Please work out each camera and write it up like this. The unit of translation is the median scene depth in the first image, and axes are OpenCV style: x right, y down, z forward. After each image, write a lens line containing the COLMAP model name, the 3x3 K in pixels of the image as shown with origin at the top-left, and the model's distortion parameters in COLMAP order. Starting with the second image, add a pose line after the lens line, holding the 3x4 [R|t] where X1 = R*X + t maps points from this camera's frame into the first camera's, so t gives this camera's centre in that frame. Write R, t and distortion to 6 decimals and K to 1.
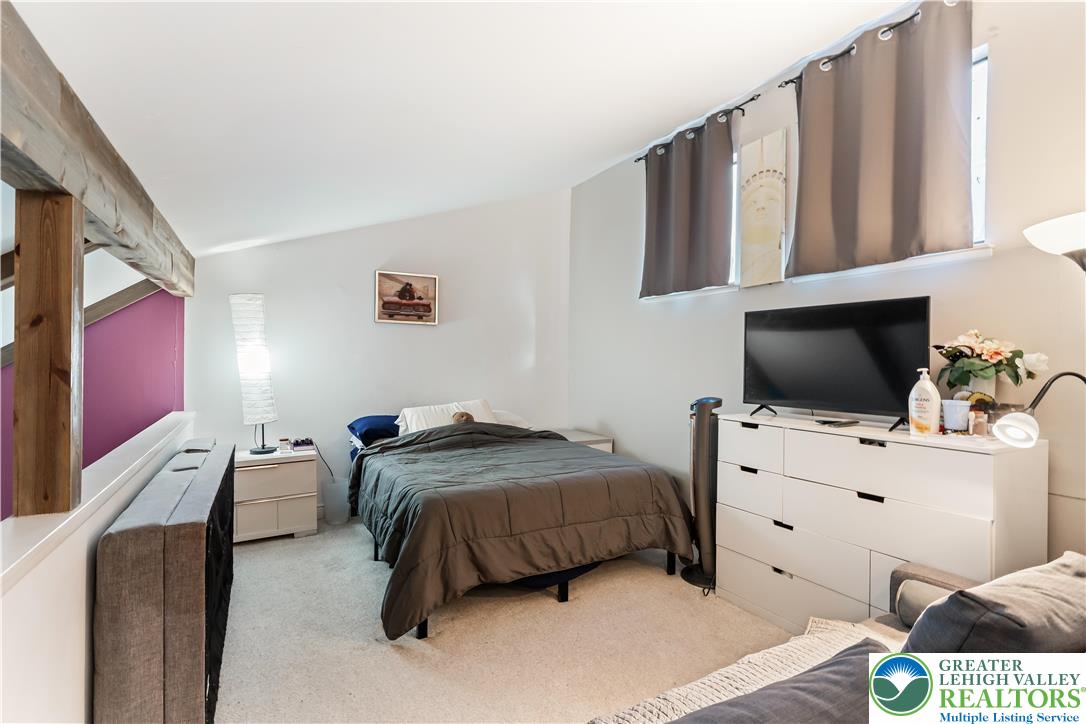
lens RADIAL K [[519.0, 0, 542.2], [0, 519.0, 362.1], [0, 0, 1]] dist [0.005663, 0.000527]
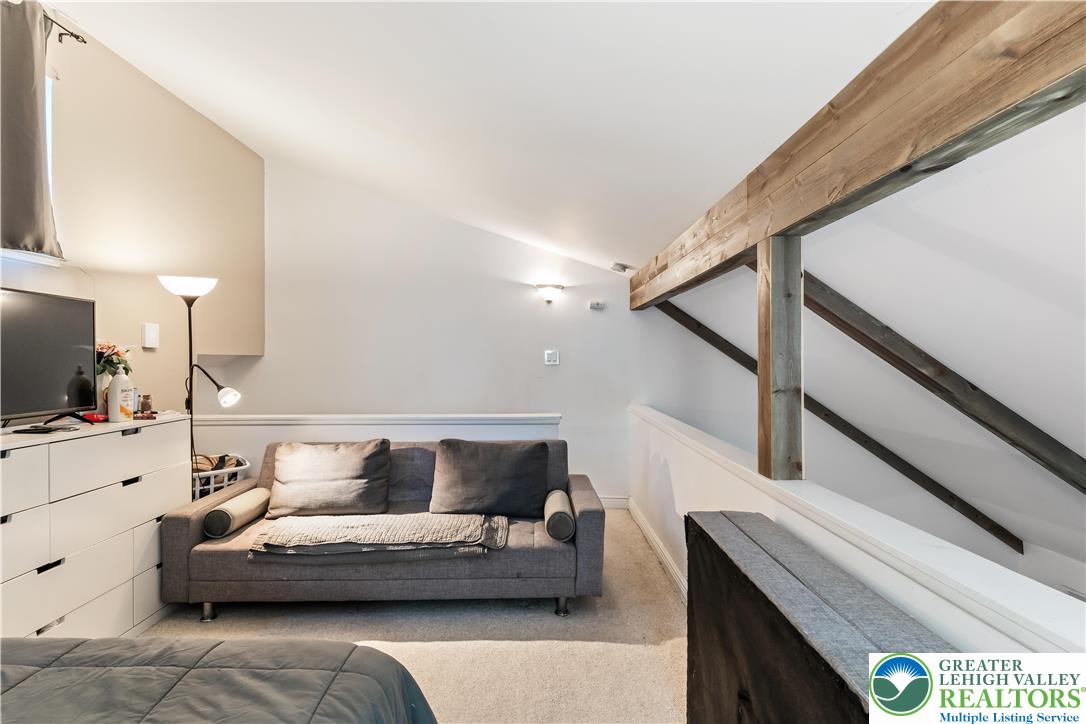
lens RADIAL K [[519.0, 0, 542.8], [0, 519.0, 362.5], [0, 0, 1]] dist [0.005663, 0.000527]
pose [[-0.885353, -0.010197, 0.464808, -0.591269], [-0.005284, 0.999916, 0.011871, -0.010195], [-0.464890, 0.008054, -0.885332, 1.408082]]
